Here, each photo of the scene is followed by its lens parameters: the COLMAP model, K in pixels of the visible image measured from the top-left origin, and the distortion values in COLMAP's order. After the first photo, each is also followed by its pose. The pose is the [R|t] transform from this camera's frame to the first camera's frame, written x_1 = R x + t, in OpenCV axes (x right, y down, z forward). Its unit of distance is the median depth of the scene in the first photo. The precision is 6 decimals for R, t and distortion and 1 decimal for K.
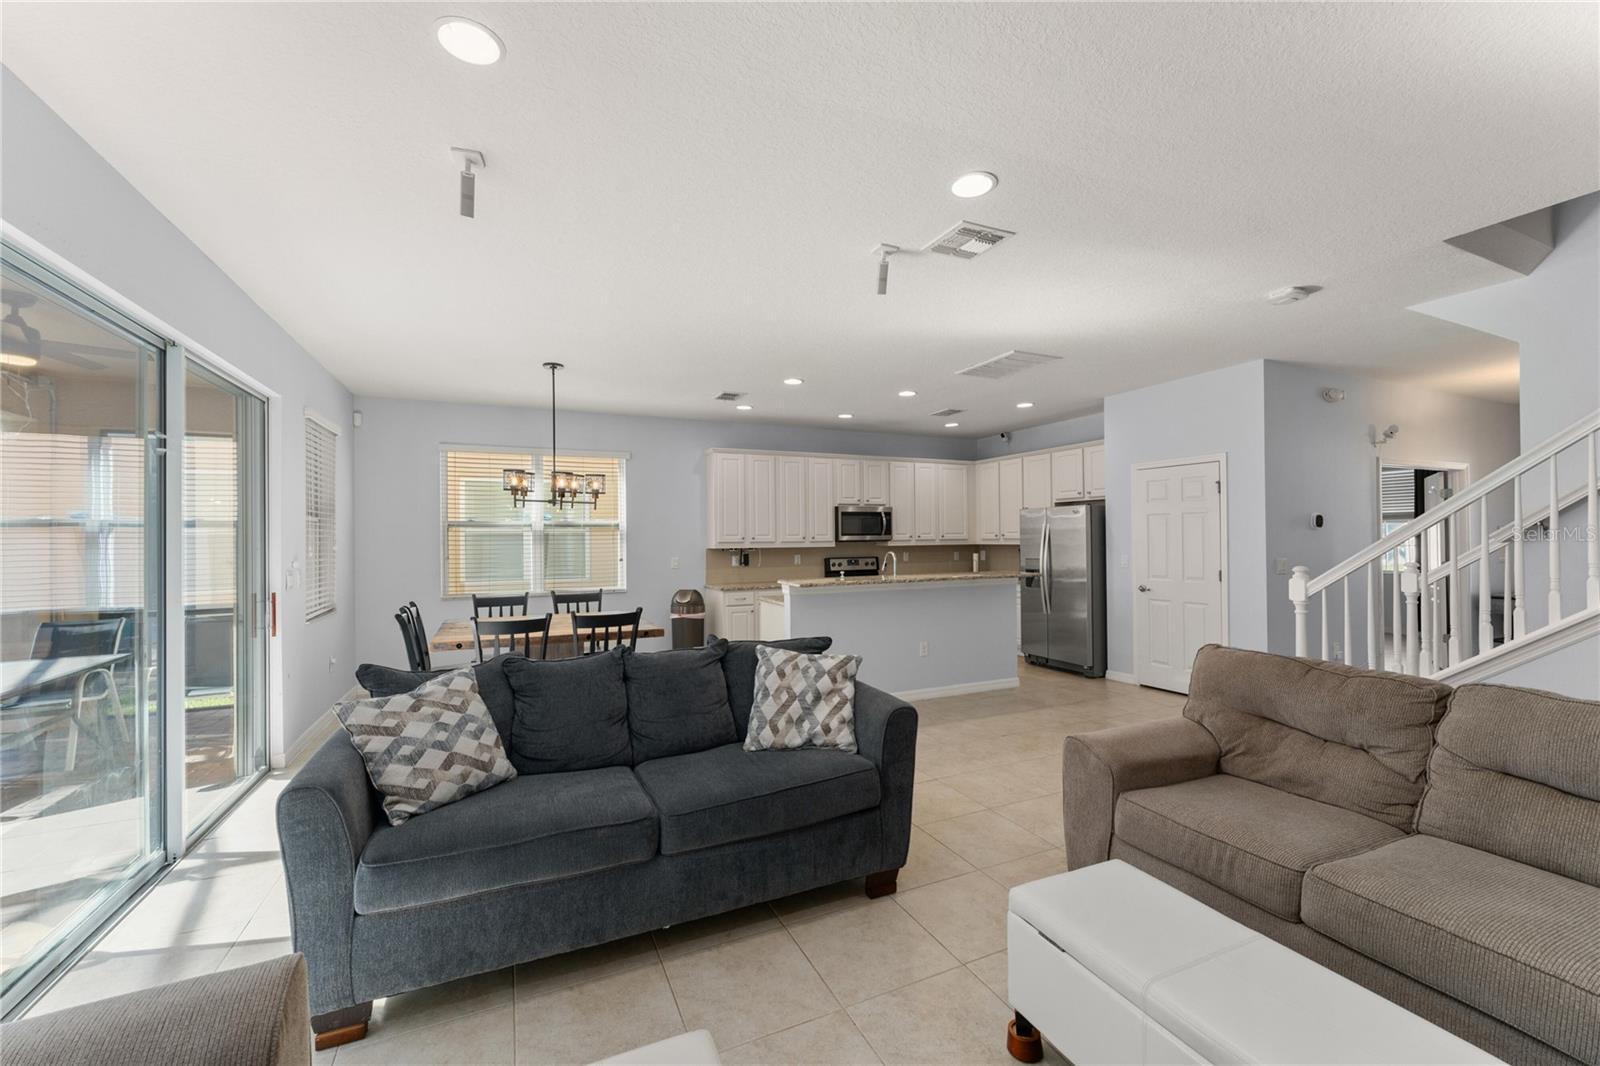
lens RADIAL K [[633.2, 0, 796.5], [0, 633.2, 530.0], [0, 0, 1]] dist [-0.001024, -0.000083]
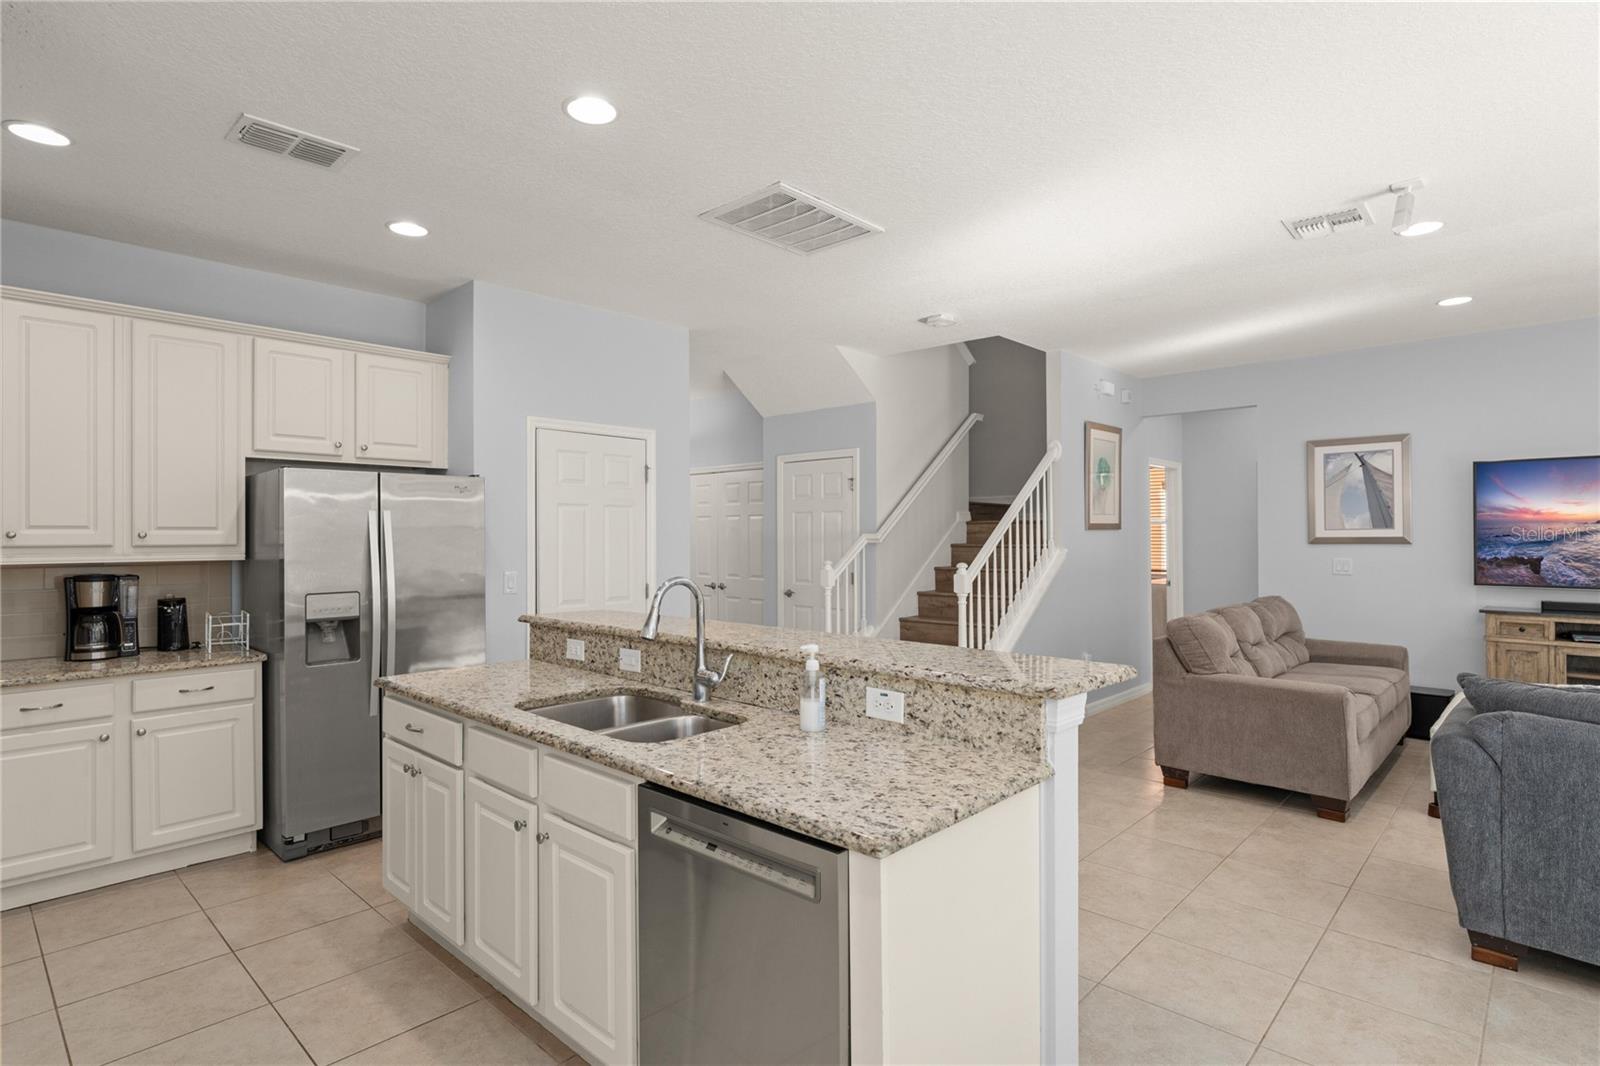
lens RADIAL K [[808.7, 0, 802.7], [0, 808.7, 531.1], [0, 0, 1]] dist [-0.000828, -0.000178]
pose [[-0.381771, 0.016347, 0.924112, -0.208776], [-0.004489, 0.999799, -0.019541, 0.012915], [-0.924246, -0.011608, -0.381621, 0.839864]]
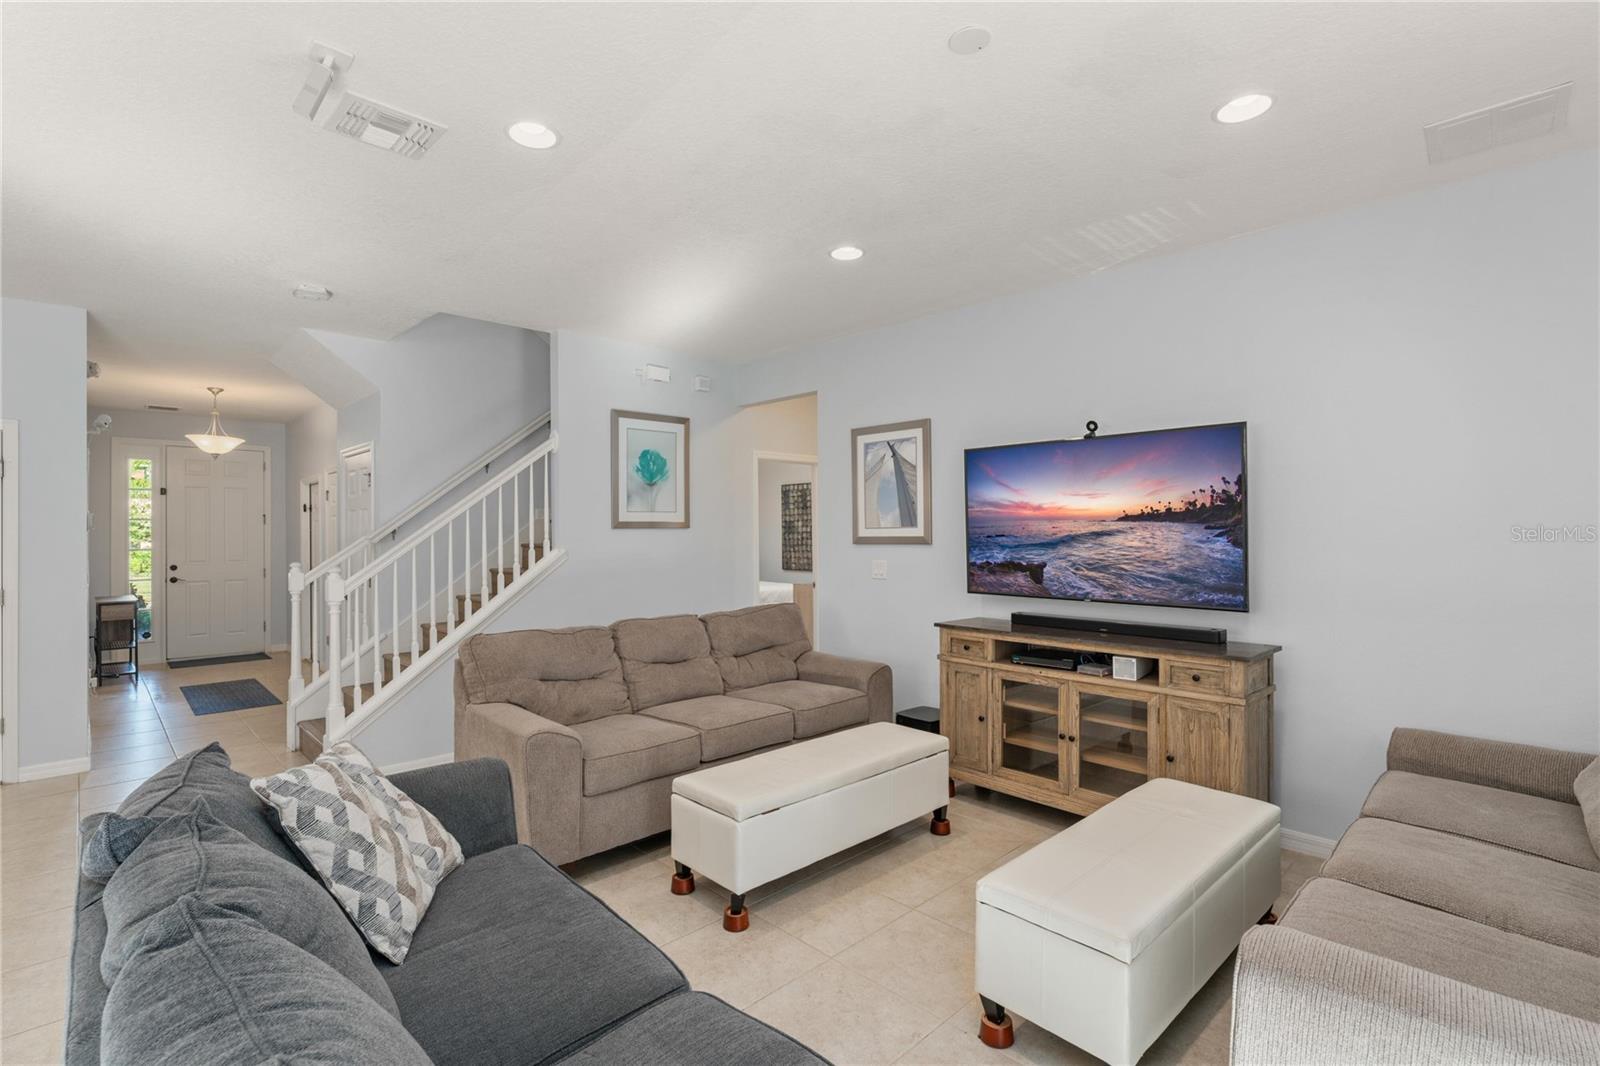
lens RADIAL K [[741.6, 0, 794.4], [0, 741.6, 530.3], [0, 0, 1]] dist [-0.003673, 0.001264]
pose [[-0.336873, 0.014679, 0.941436, -0.261802], [-0.004173, 0.999845, -0.017083, 0.006480], [-0.941541, -0.009683, -0.336760, 0.323490]]
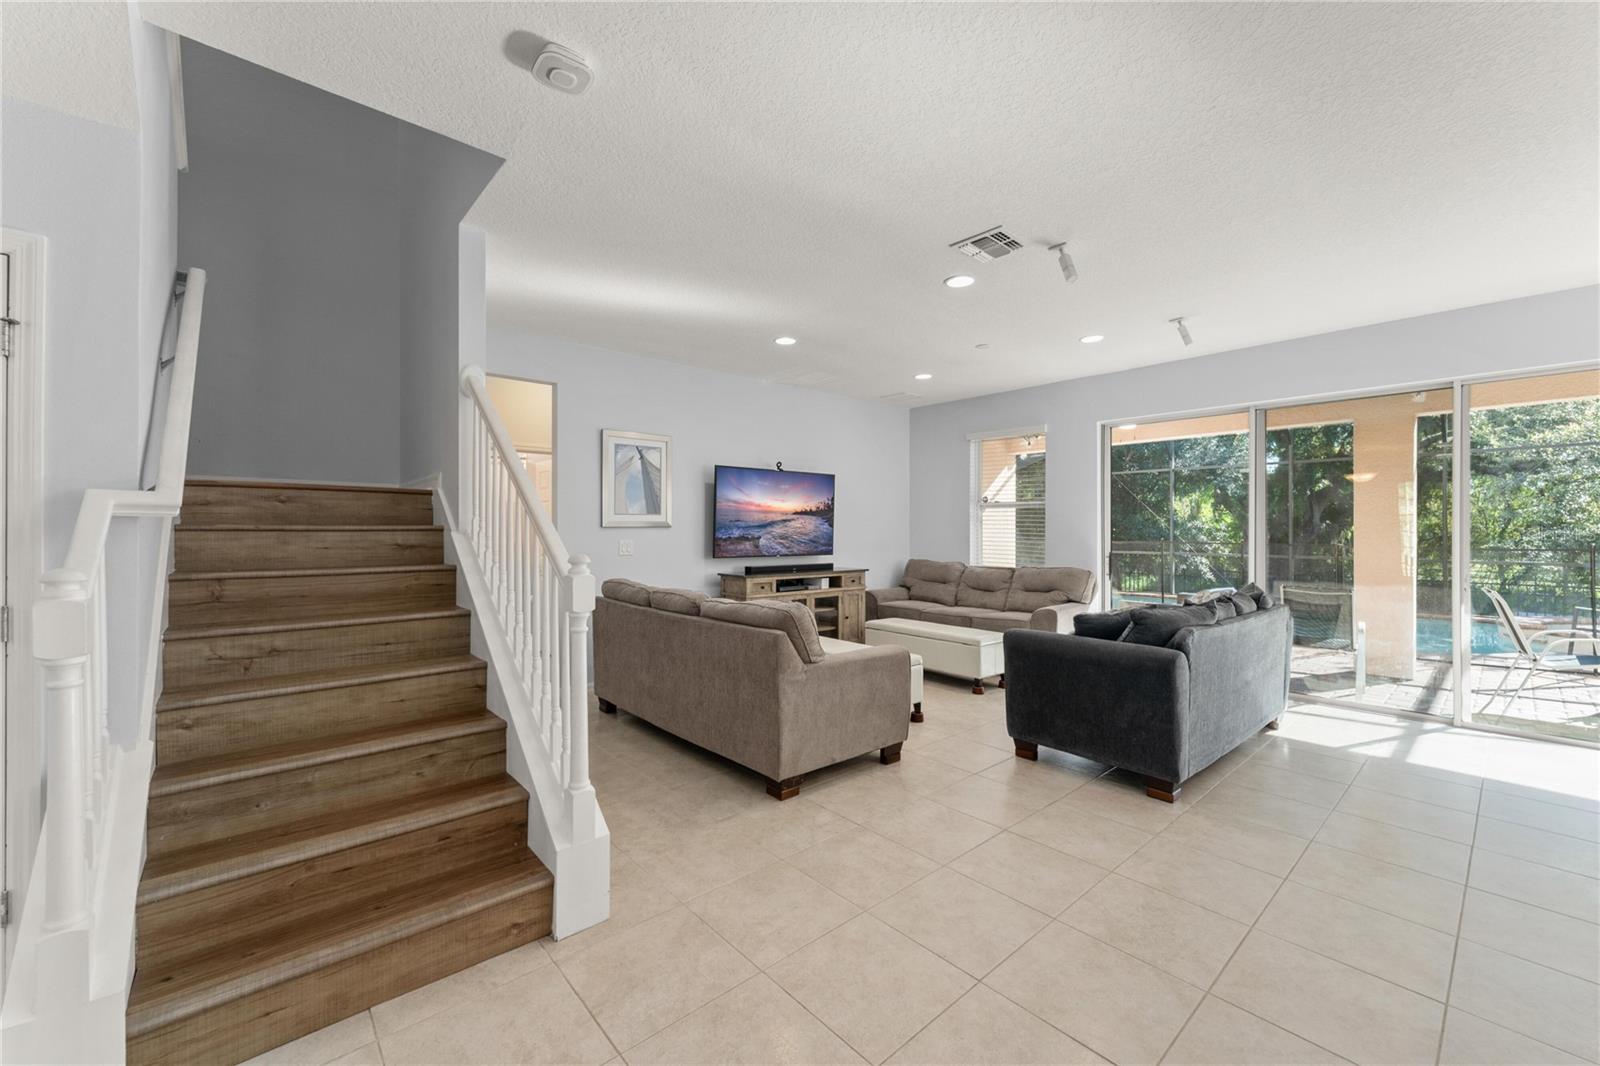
lens RADIAL K [[633.2, 0, 791.4], [0, 633.2, 528.0], [0, 0, 1]] dist [-0.001024, -0.000083]
pose [[-0.960019, 0.008630, -0.279801, 0.354209], [0.012297, 0.999860, -0.011355, 0.018388], [0.279664, -0.014342, -0.959991, 0.754176]]
